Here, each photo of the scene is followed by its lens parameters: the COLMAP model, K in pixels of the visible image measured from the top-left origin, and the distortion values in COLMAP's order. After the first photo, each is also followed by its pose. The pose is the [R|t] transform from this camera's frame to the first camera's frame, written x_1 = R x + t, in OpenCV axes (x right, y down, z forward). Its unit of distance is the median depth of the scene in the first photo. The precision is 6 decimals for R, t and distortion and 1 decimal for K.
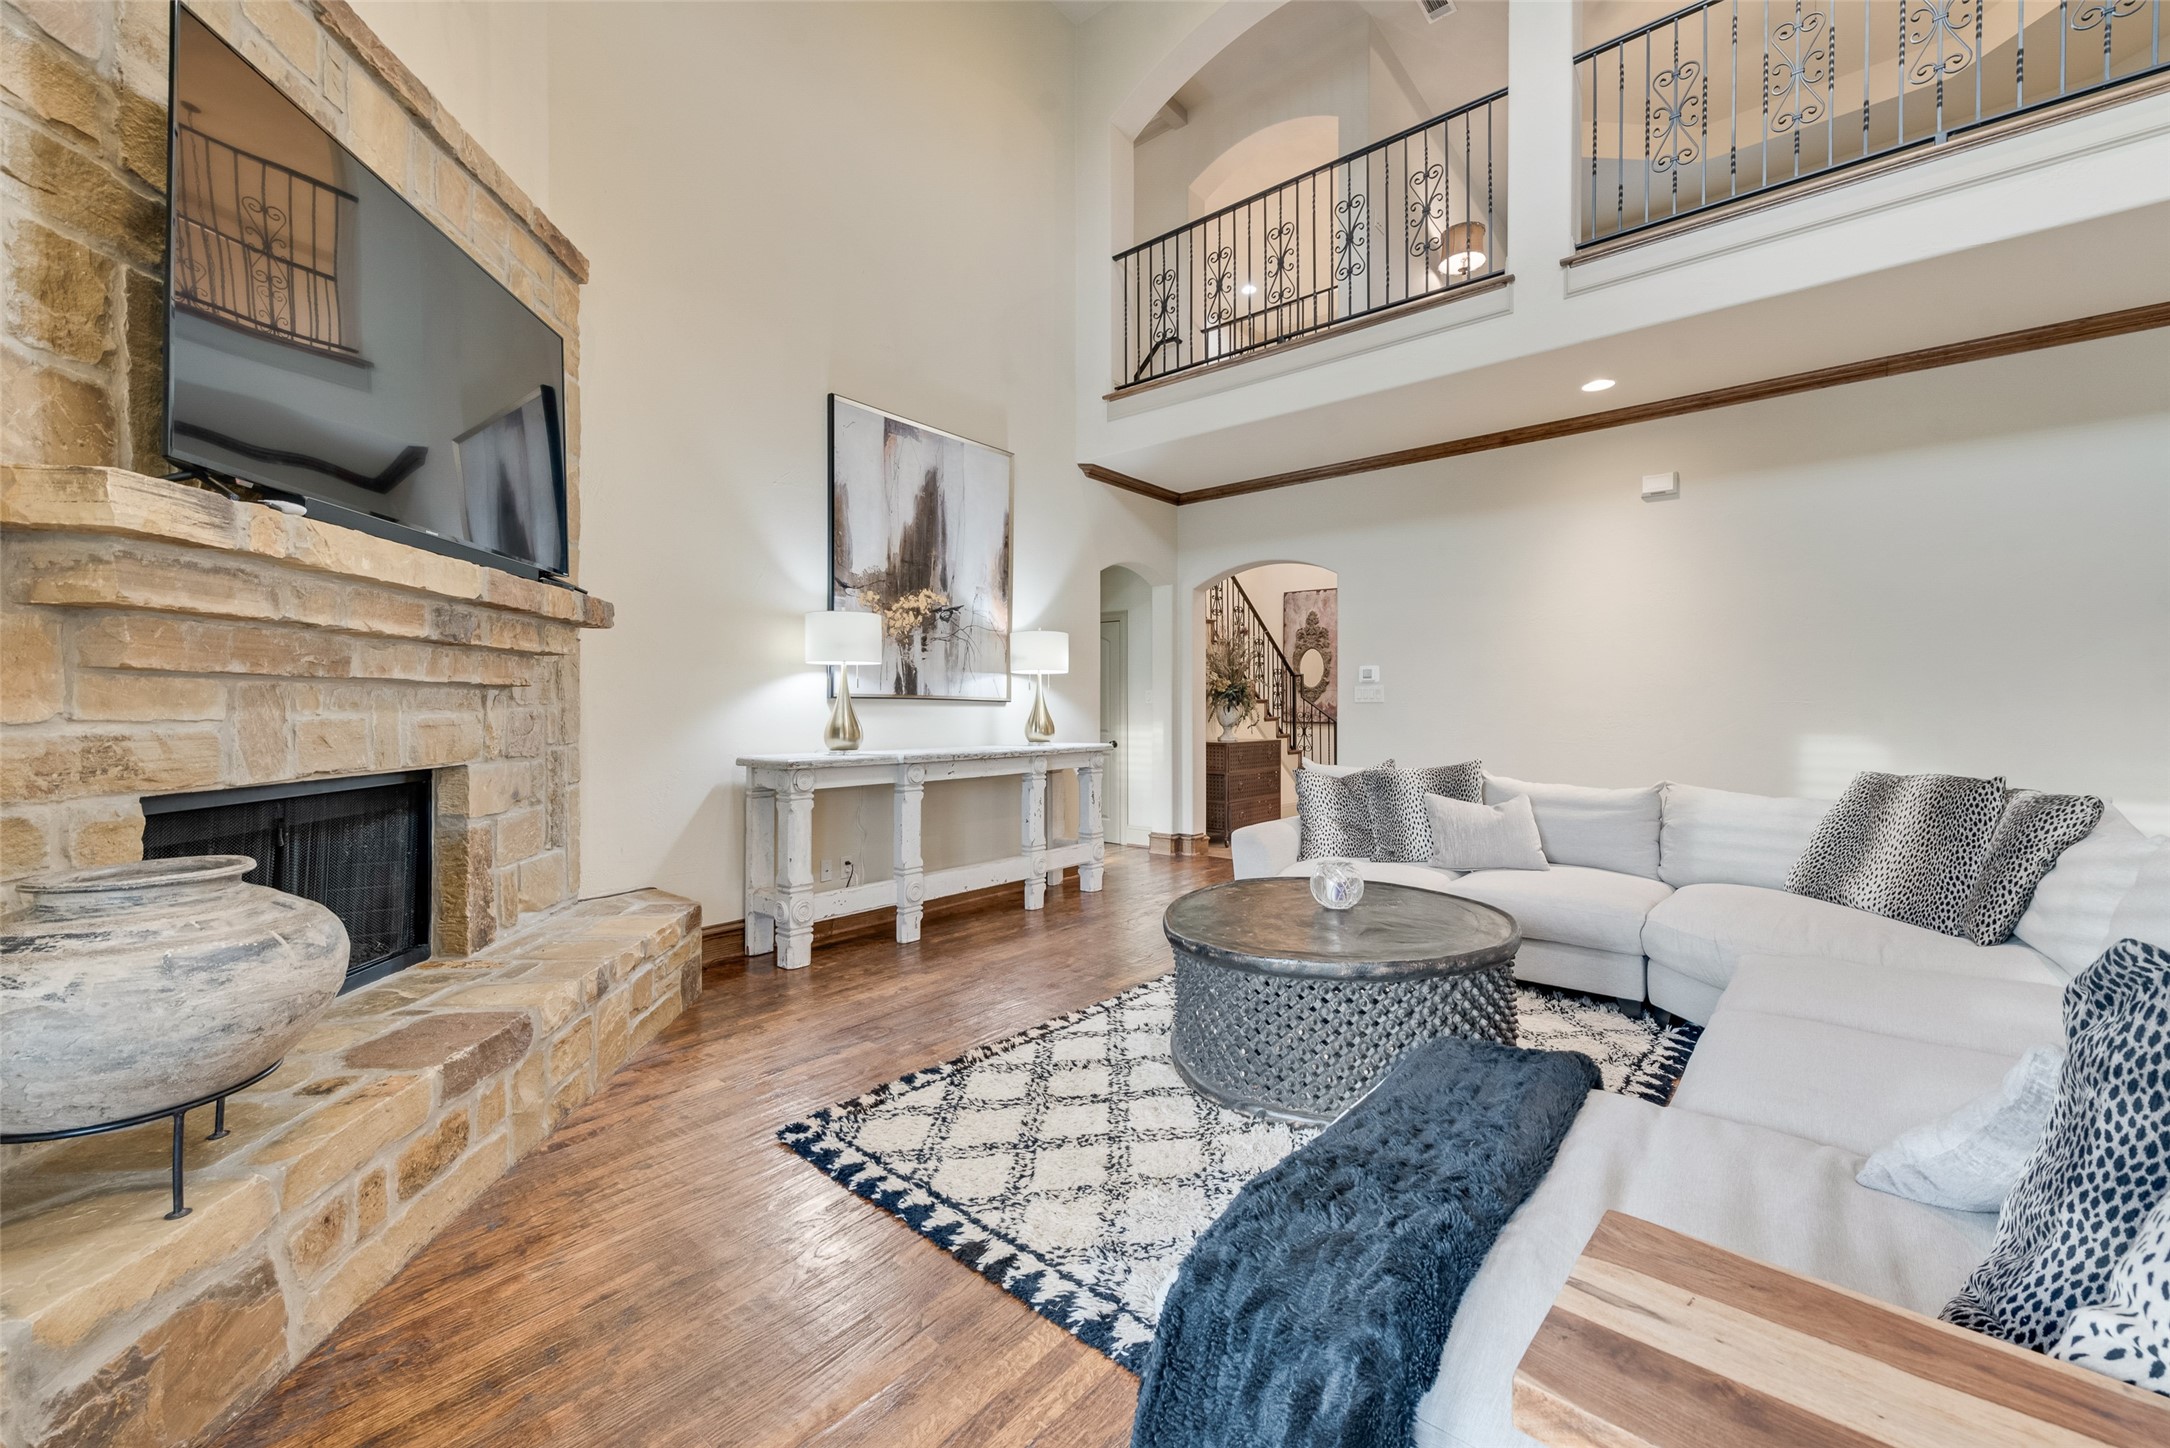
lens RADIAL K [[848.5, 0, 1052.1], [0, 848.5, 701.7], [0, 0, 1]] dist [0.014648, -0.000573]
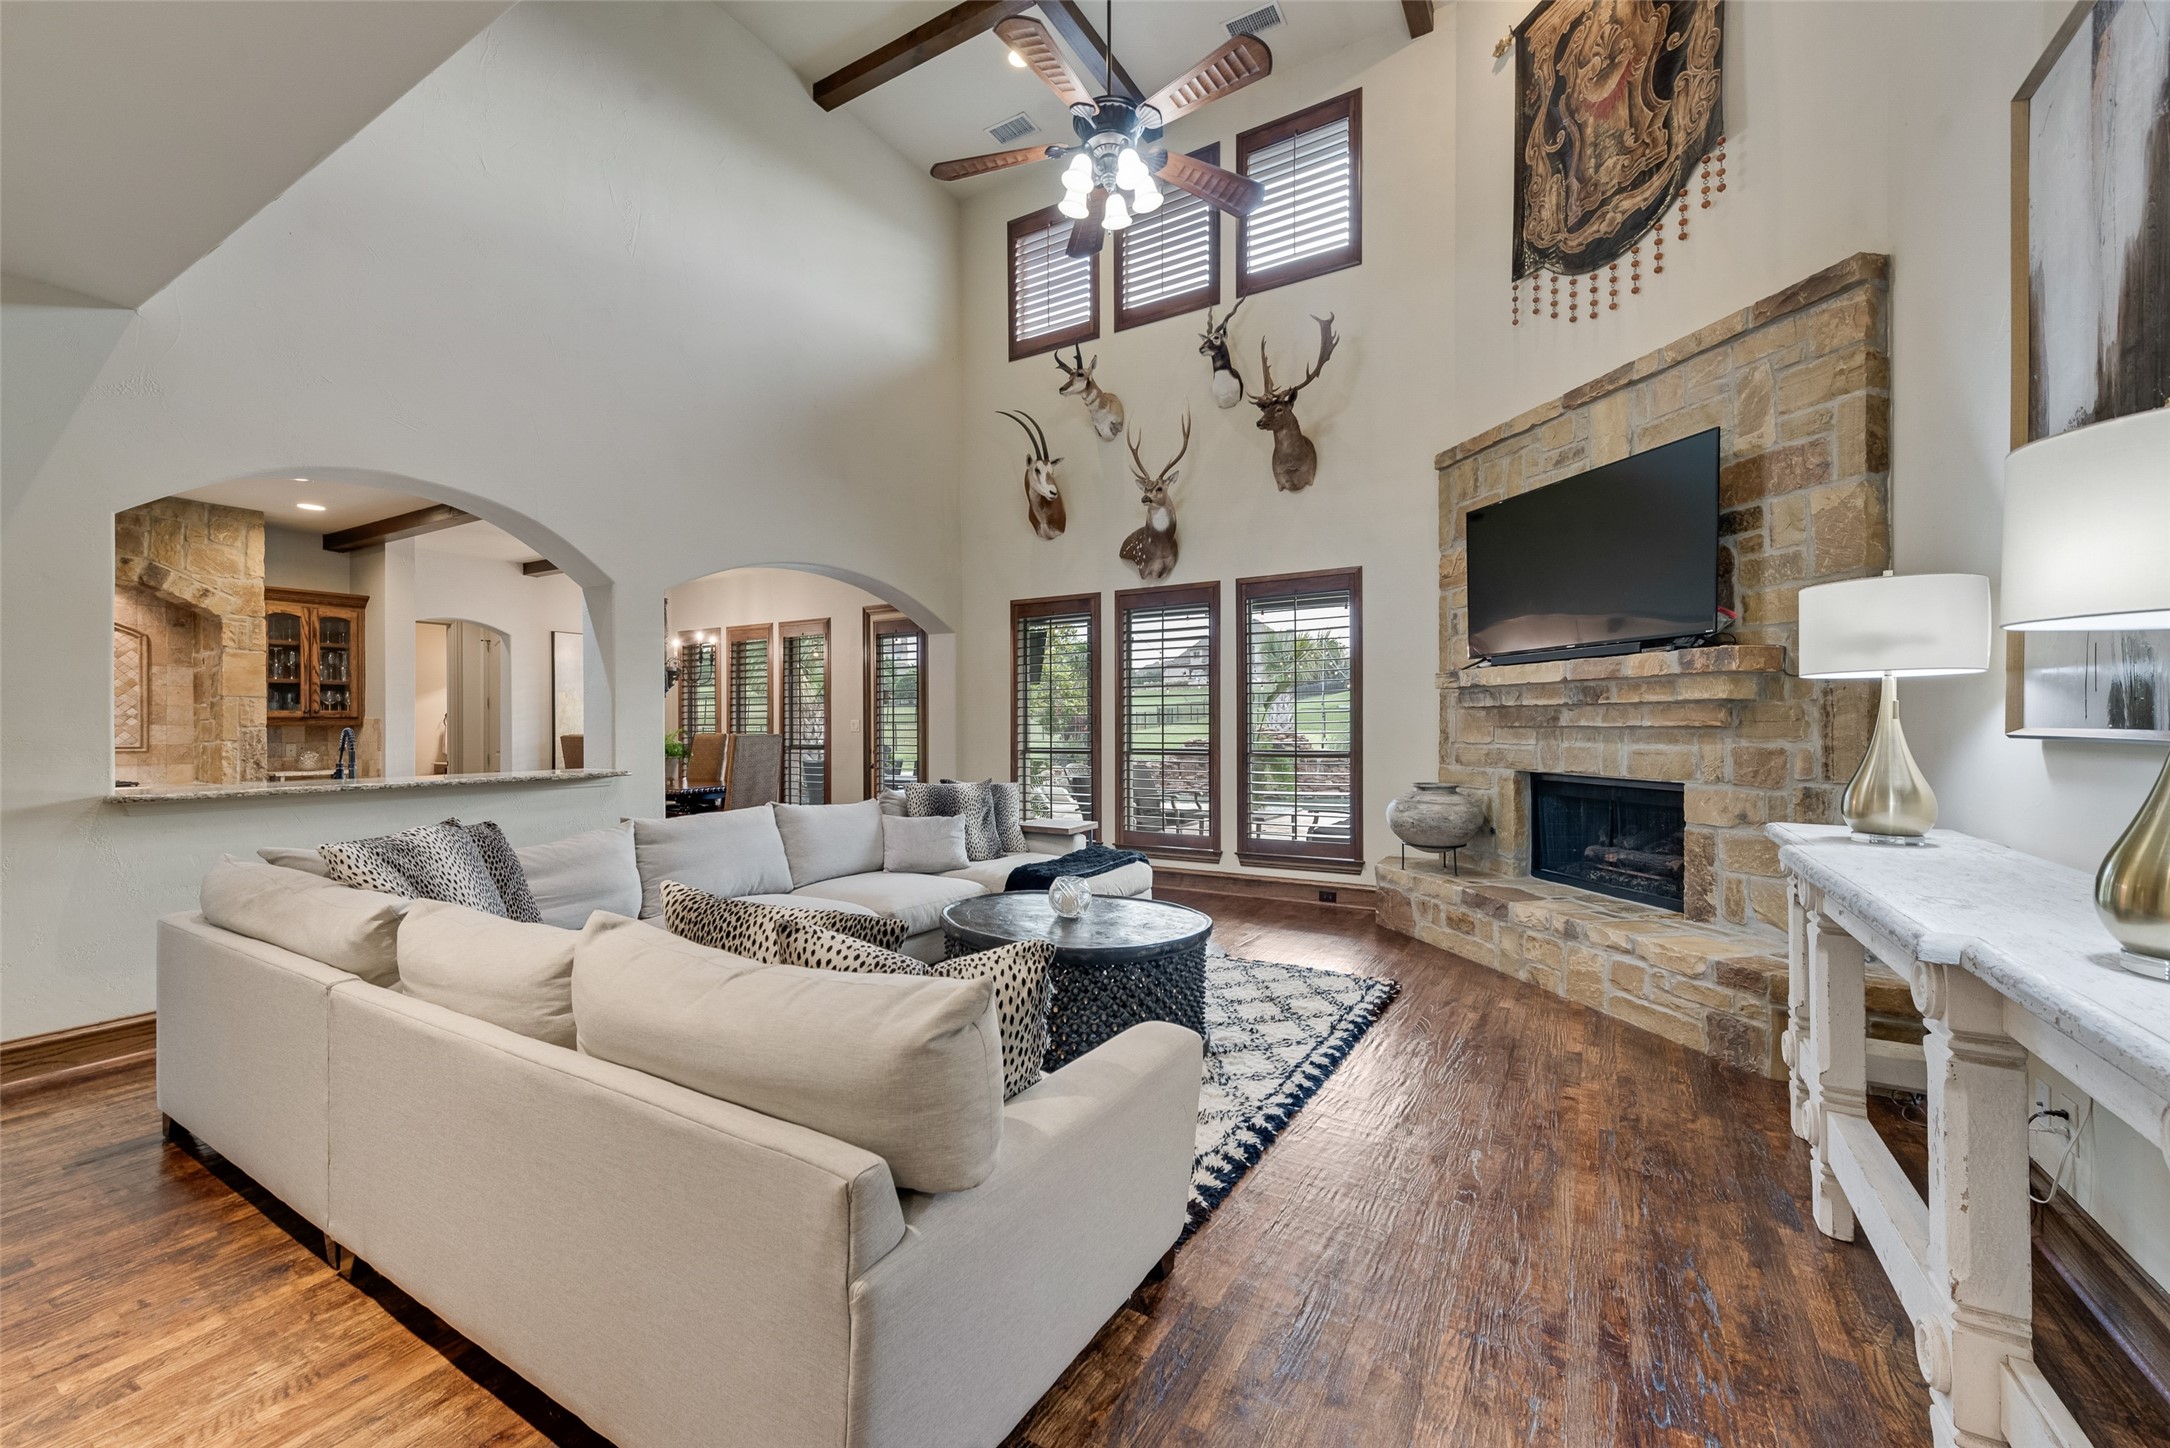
lens RADIAL K [[858.3, 0, 1083.4], [0, 858.3, 719.2], [0, 0, 1]] dist [0.019024, -0.005375]
pose [[-0.980880, 0.002671, -0.194594, 0.370771], [0.005422, 0.999893, -0.013606, -0.011785], [0.194537, -0.014401, -0.980790, 1.460932]]
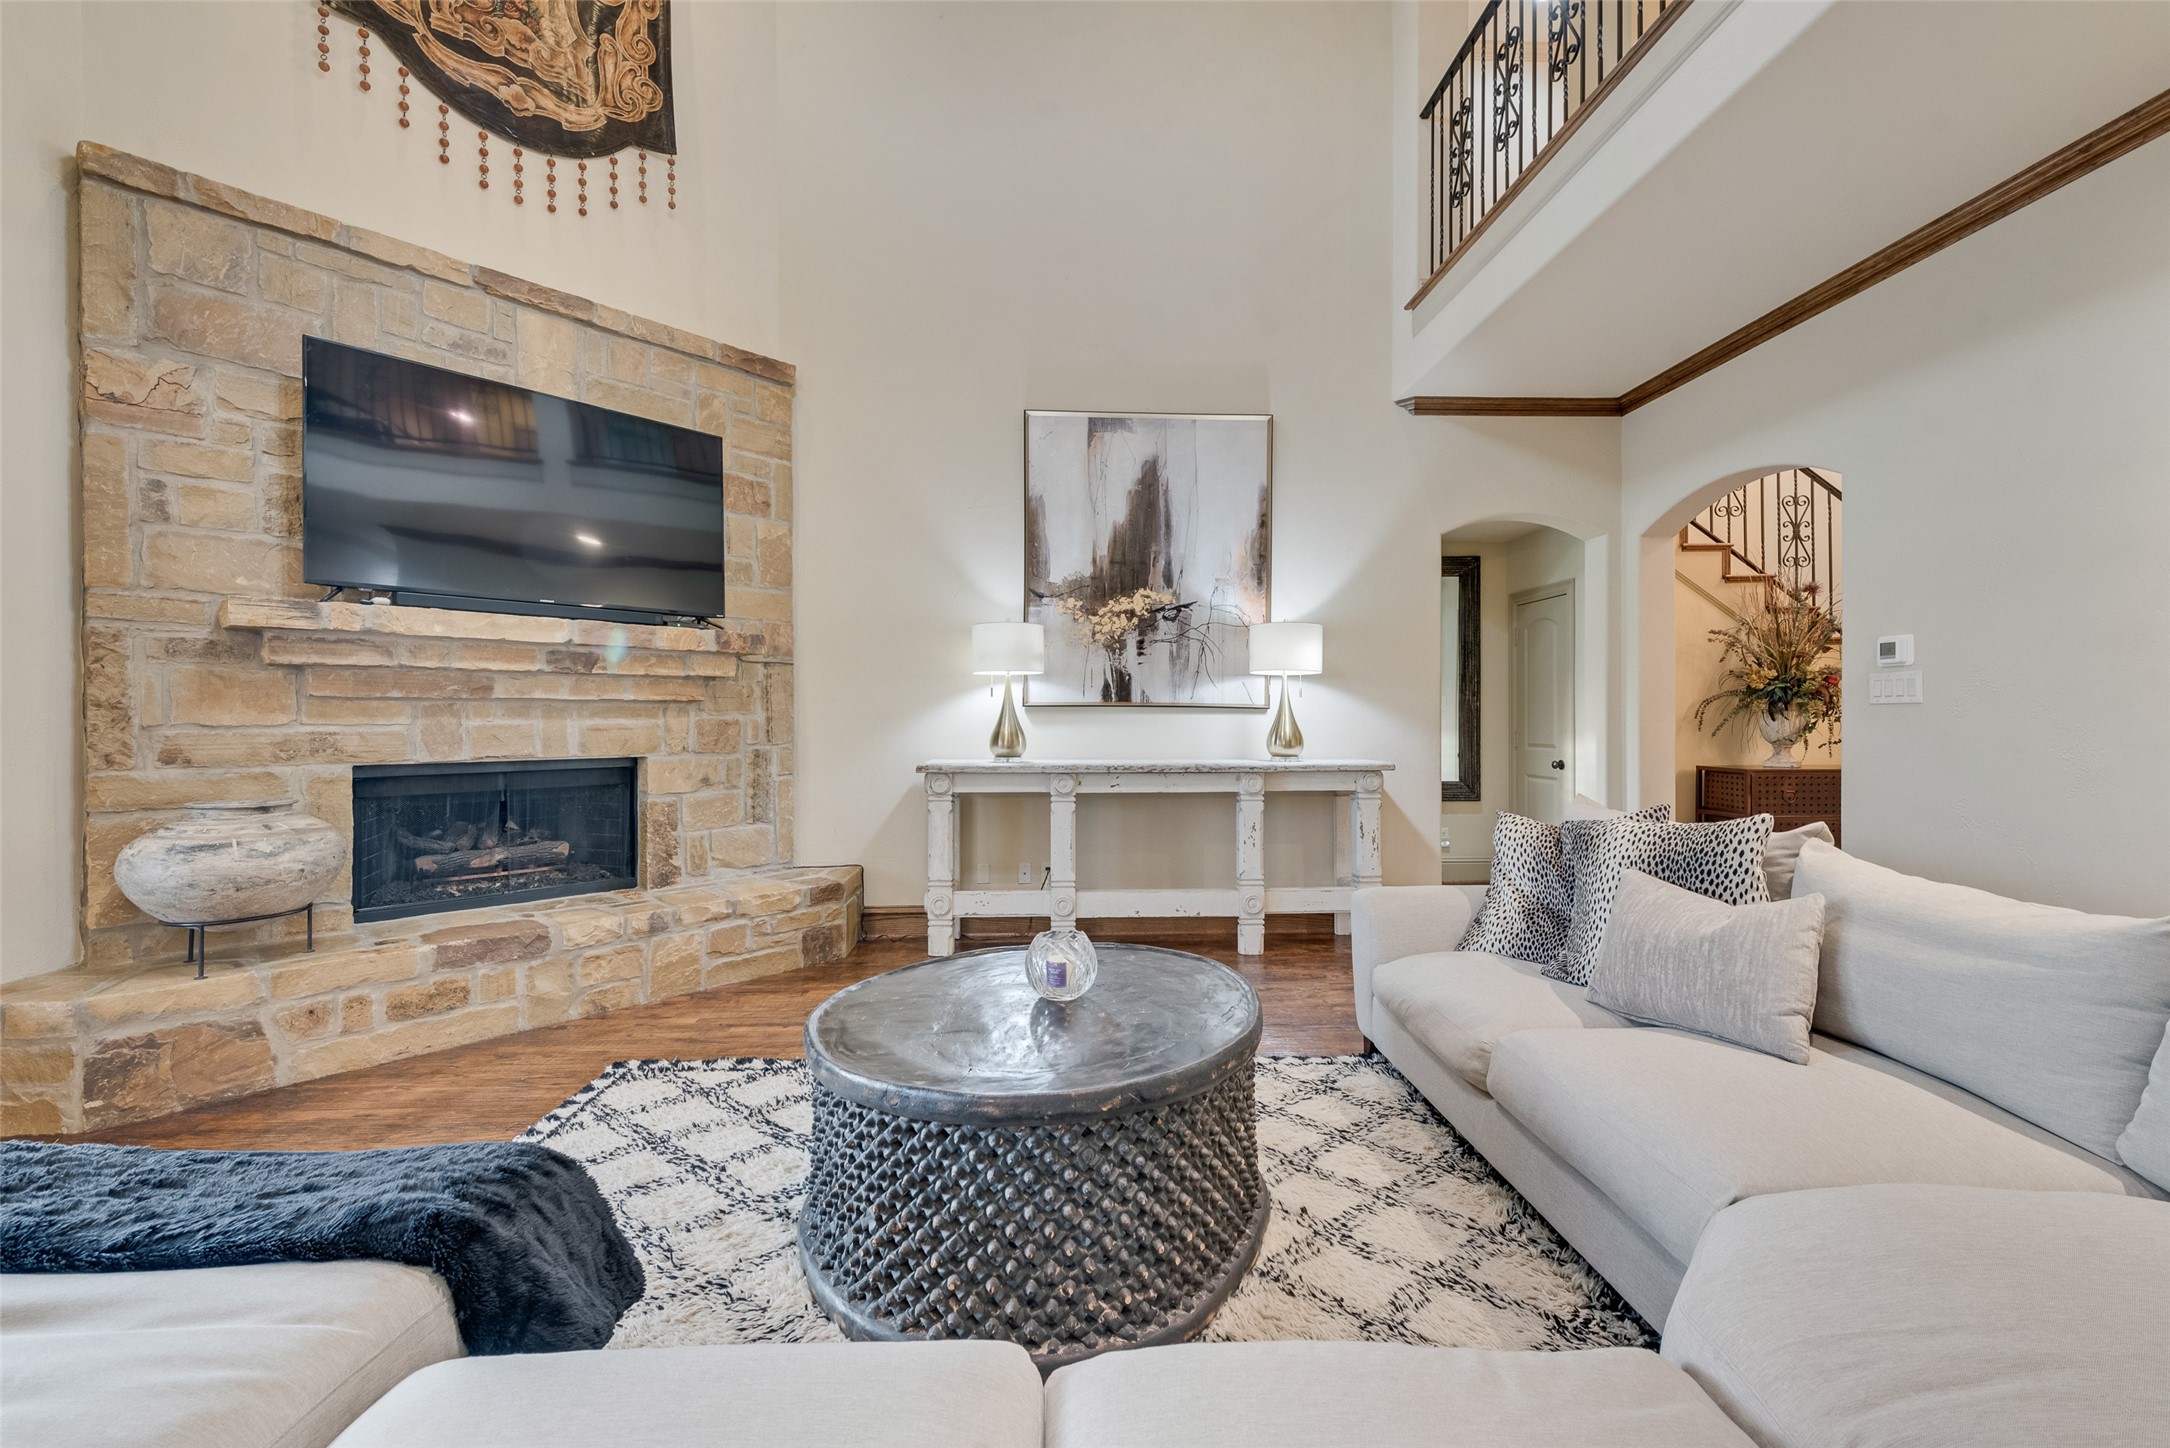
lens RADIAL K [[858.3, 0, 1083.4], [0, 858.3, 719.2], [0, 0, 1]] dist [0.019024, -0.005375]
pose [[0.694767, -0.000859, -0.719234, 0.572281], [0.008312, 0.999942, 0.006835, 0.004655], [0.719187, -0.010727, 0.694734, 0.346920]]
